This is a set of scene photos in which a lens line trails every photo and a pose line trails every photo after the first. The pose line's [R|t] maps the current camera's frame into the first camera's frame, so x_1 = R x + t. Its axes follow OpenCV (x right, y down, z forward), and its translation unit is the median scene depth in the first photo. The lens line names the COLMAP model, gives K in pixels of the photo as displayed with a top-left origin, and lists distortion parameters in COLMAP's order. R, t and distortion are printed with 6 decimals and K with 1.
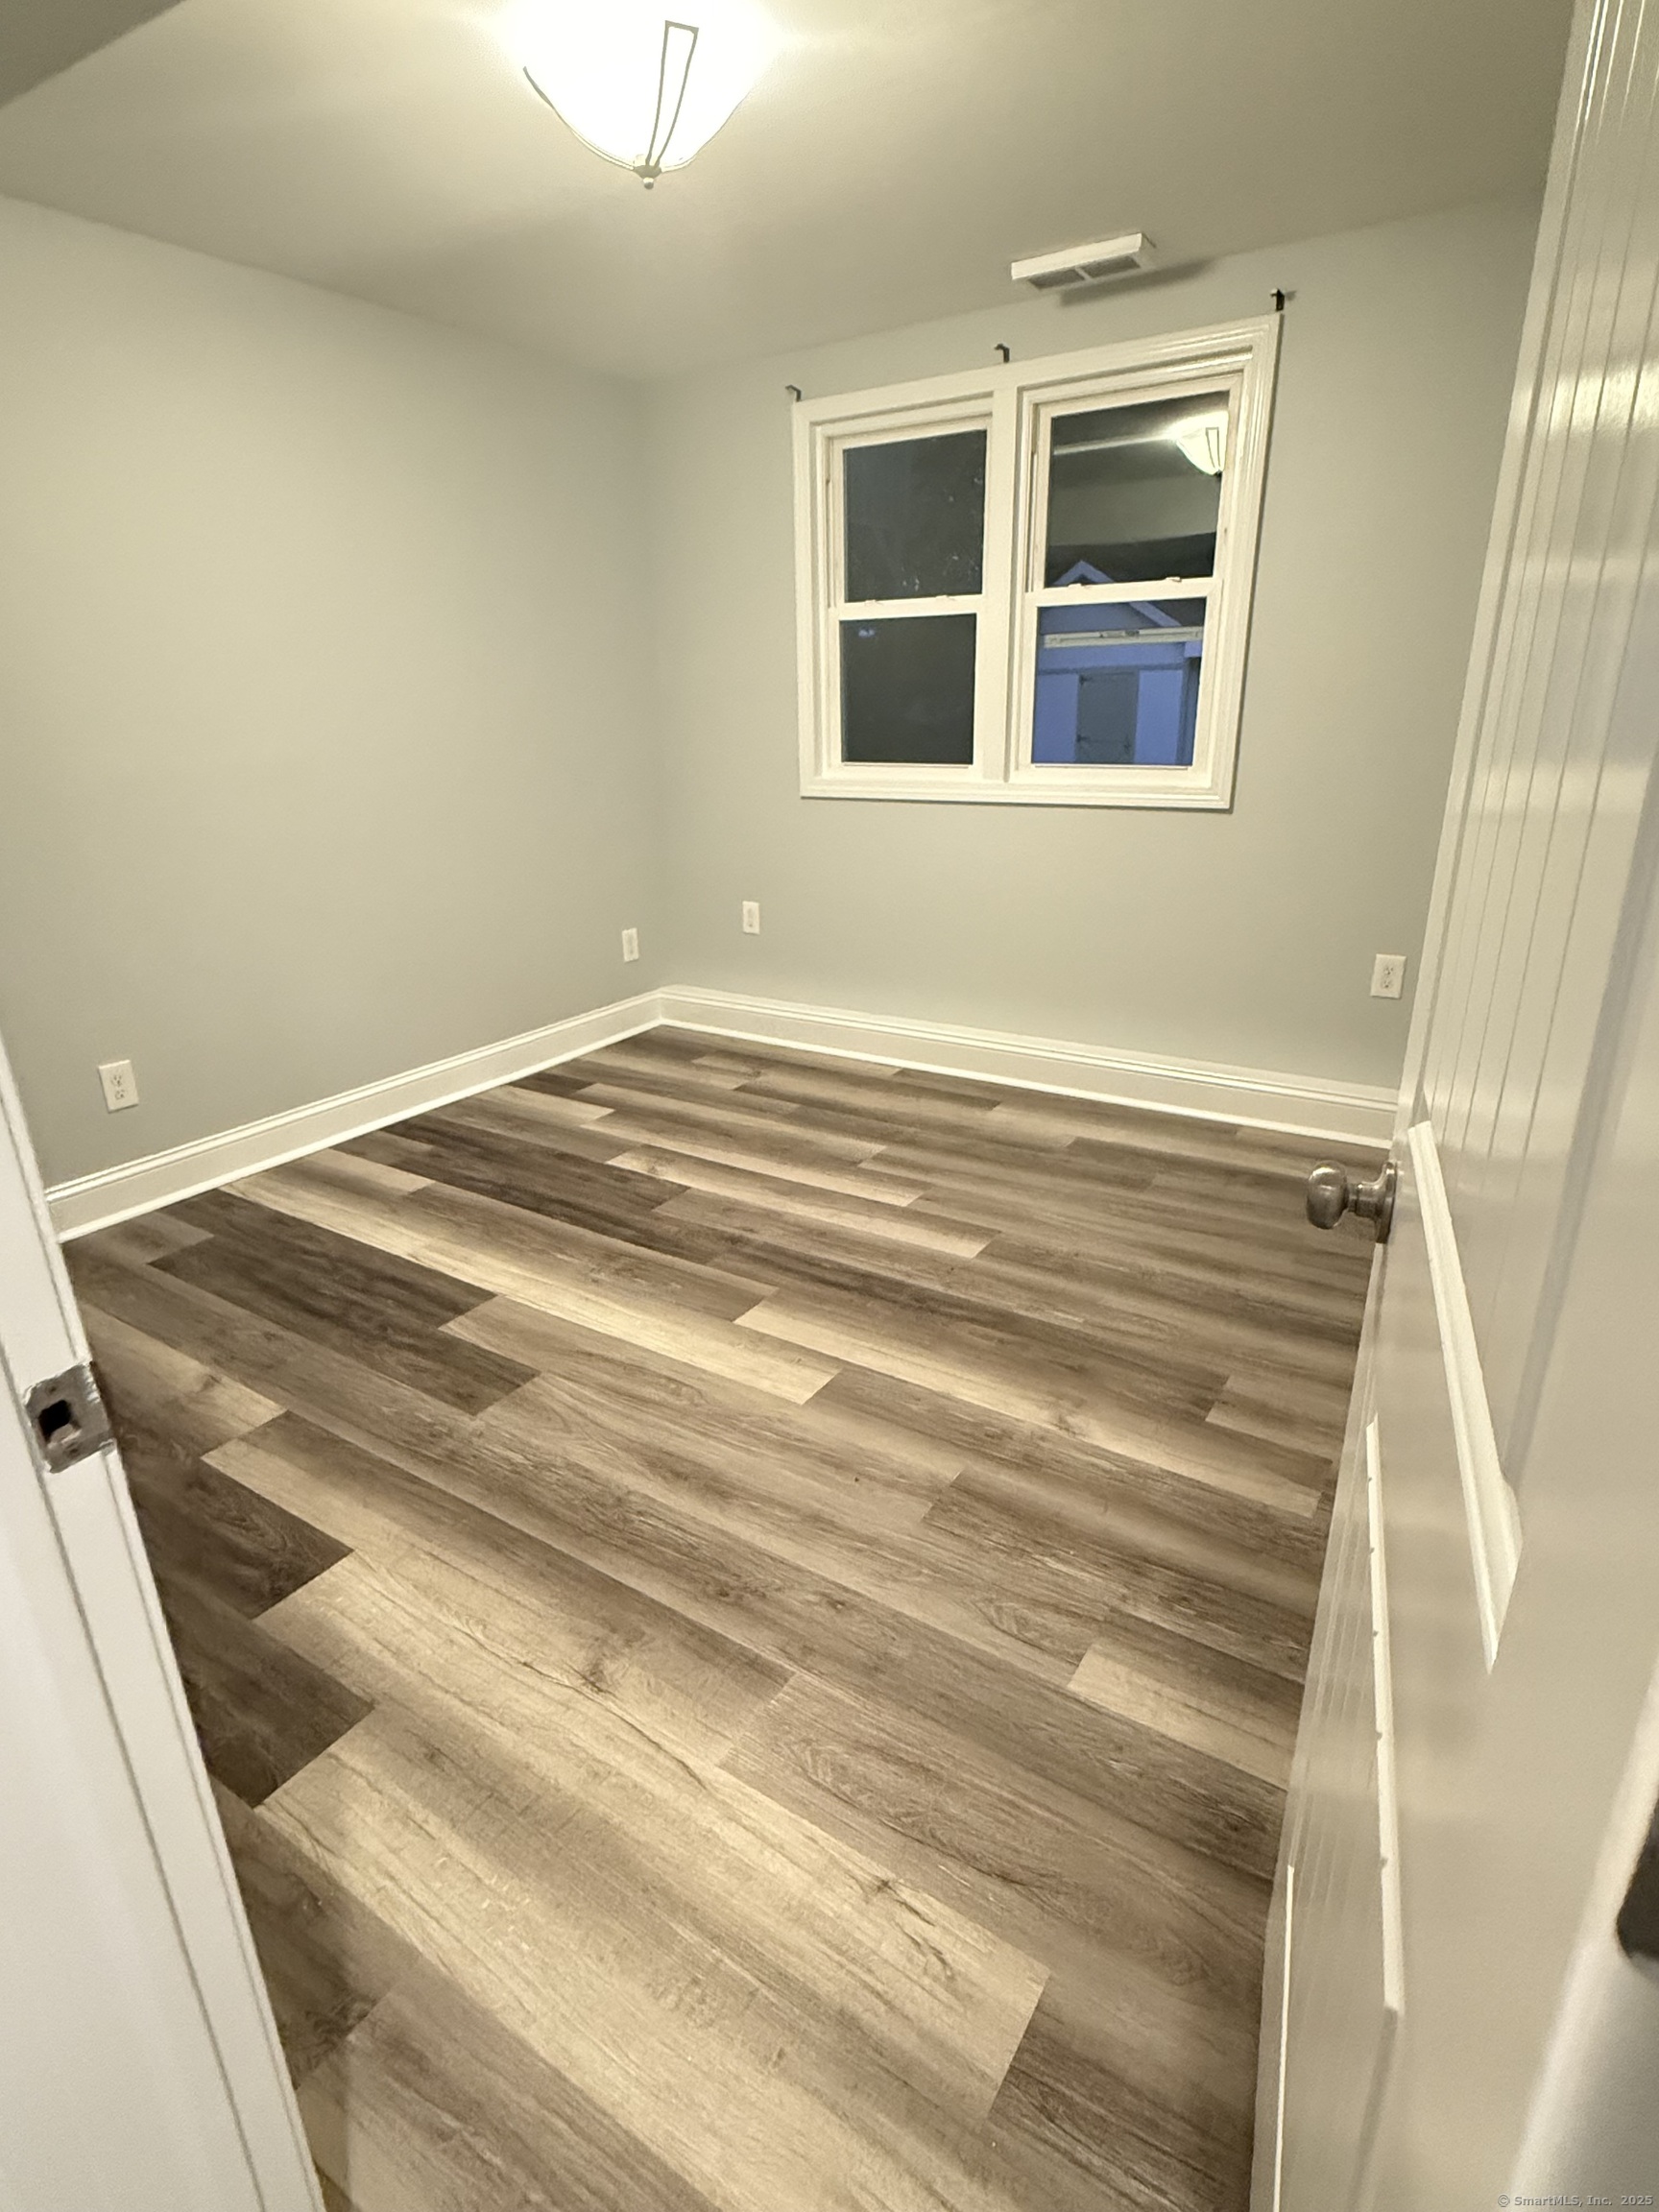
lens RADIAL K [[1144.2, 0, 829.5], [0, 1144.2, 1106.0], [0, 0, 1]] dist [0.000483, -0.000019]
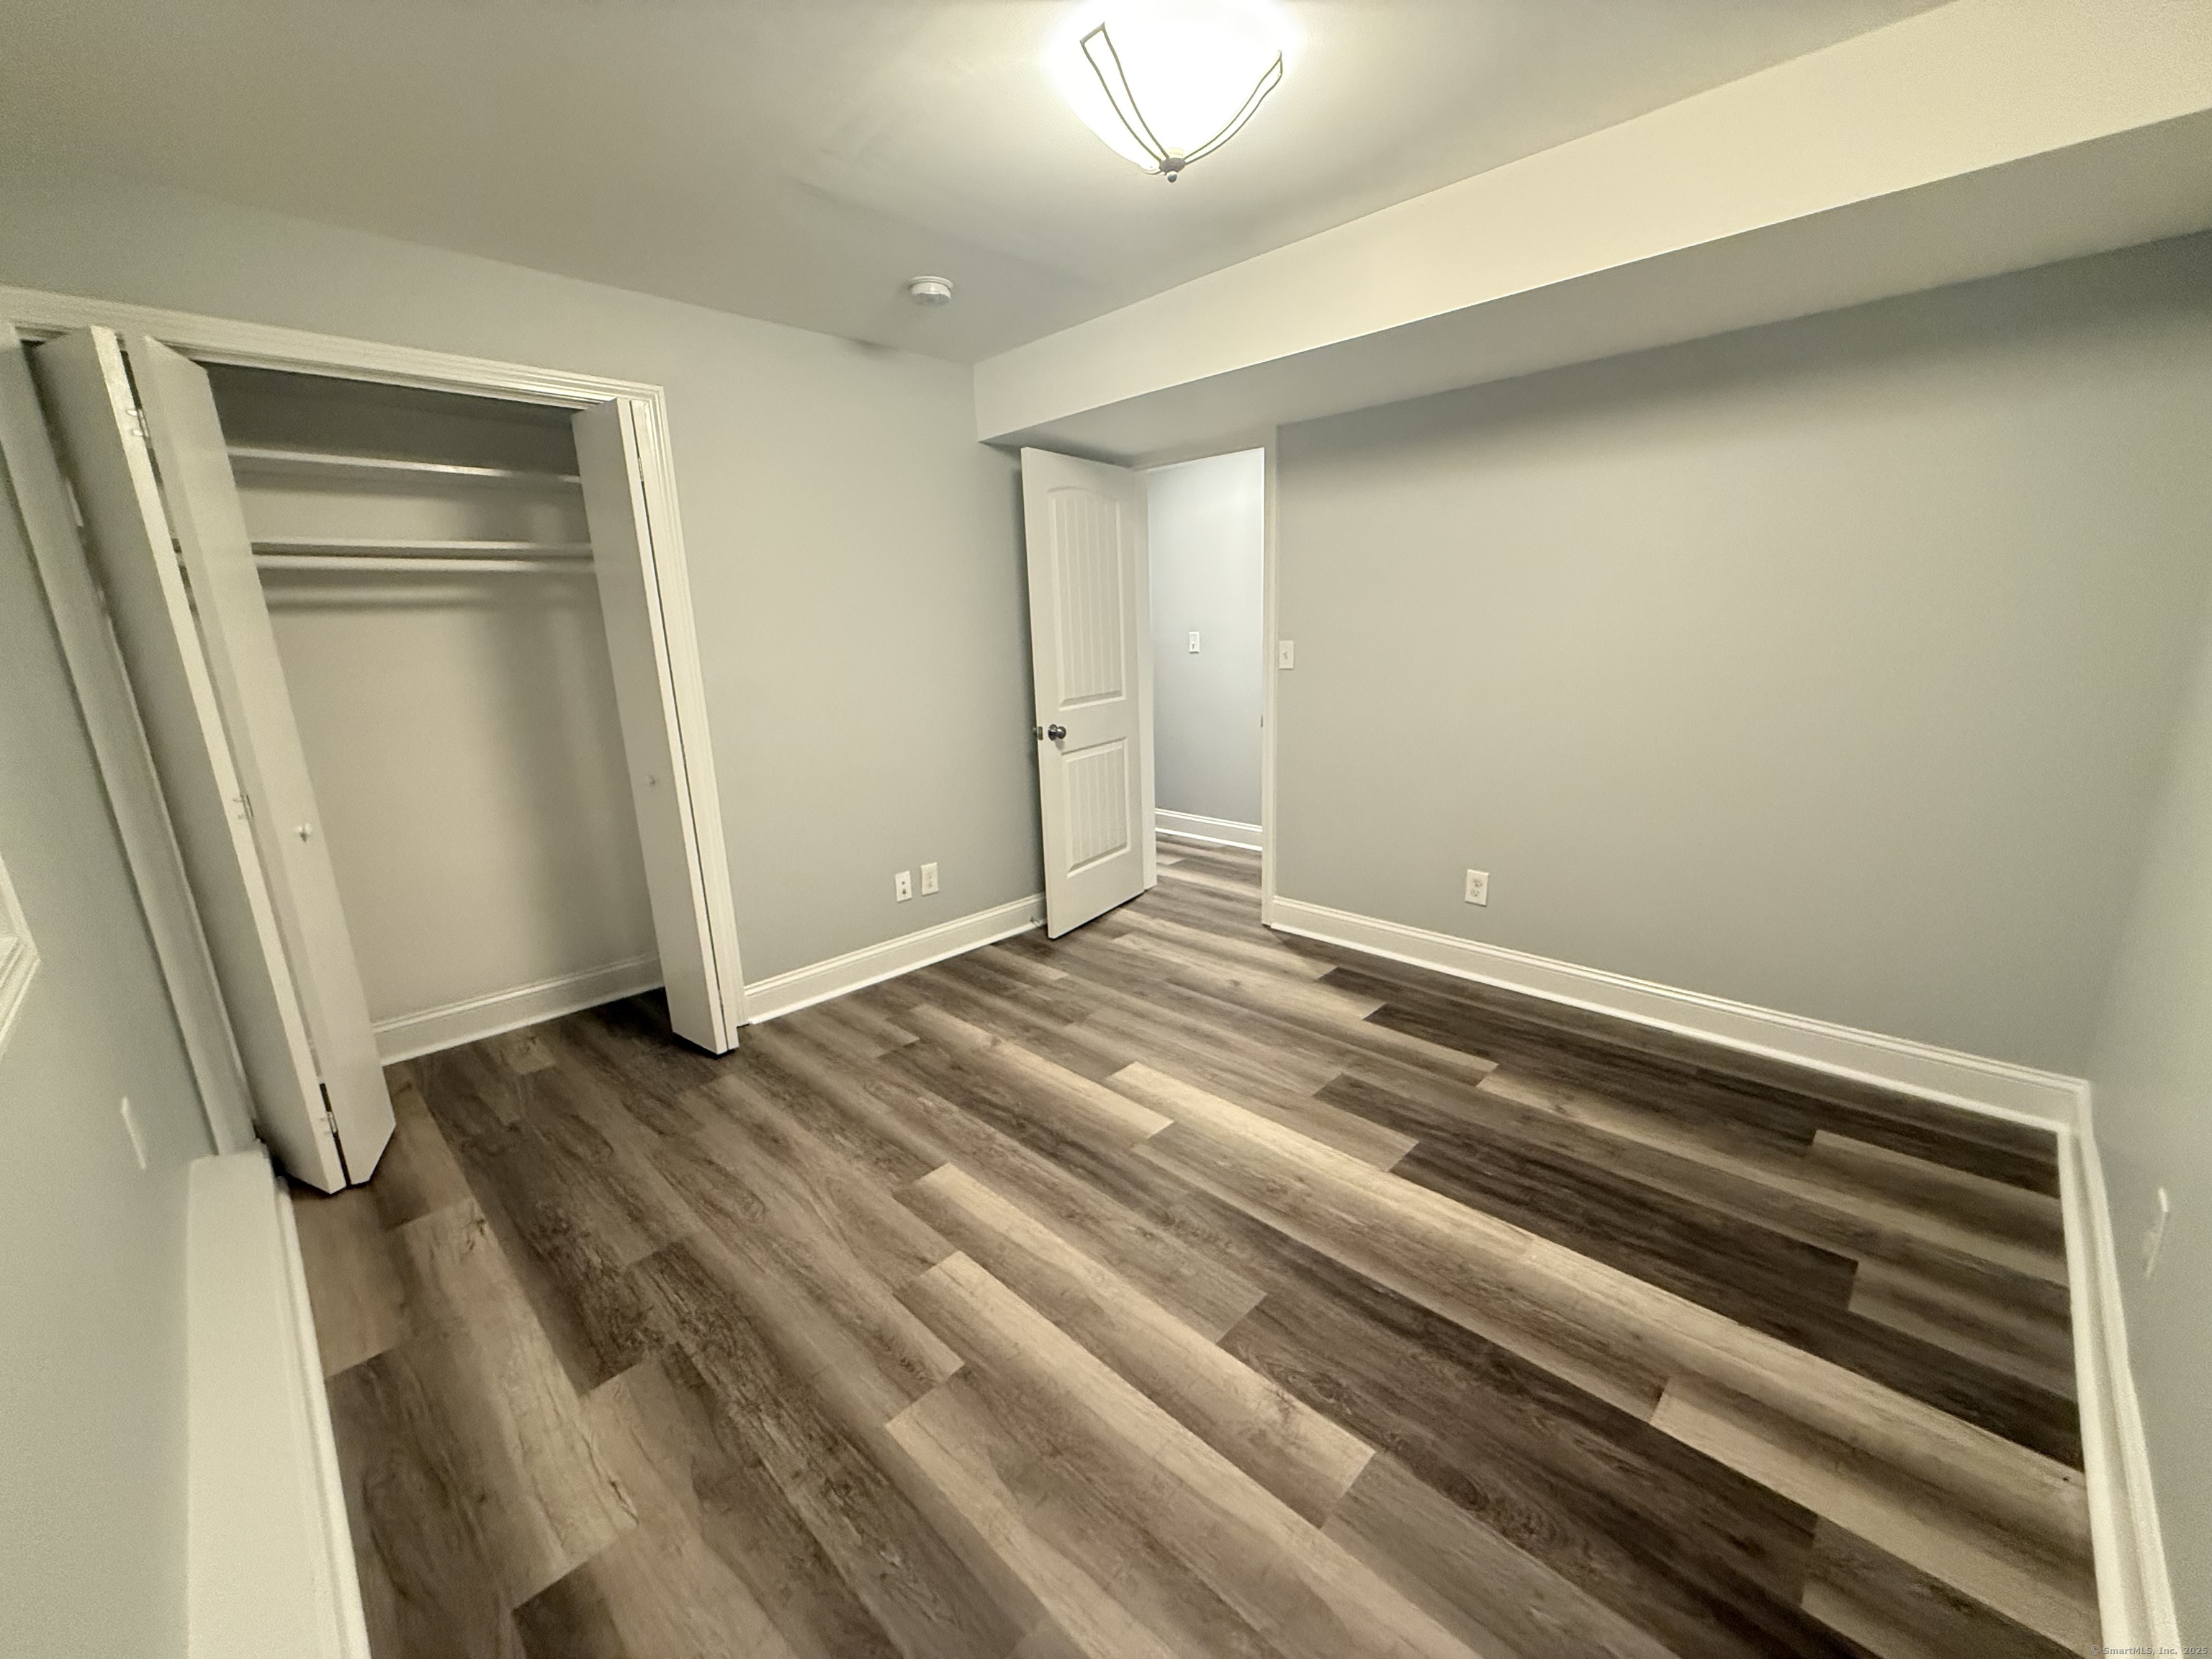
lens RADIAL K [[882.0, 0, 1104.0], [0, 882.0, 827.0], [0, 0, 1]] dist [0.000351, 0.000623]
pose [[-0.978731, 0.006896, 0.205033, -0.200191], [0.118490, 0.834873, 0.537538, -0.584146], [-0.167469, 0.550399, -0.817933, 1.545793]]
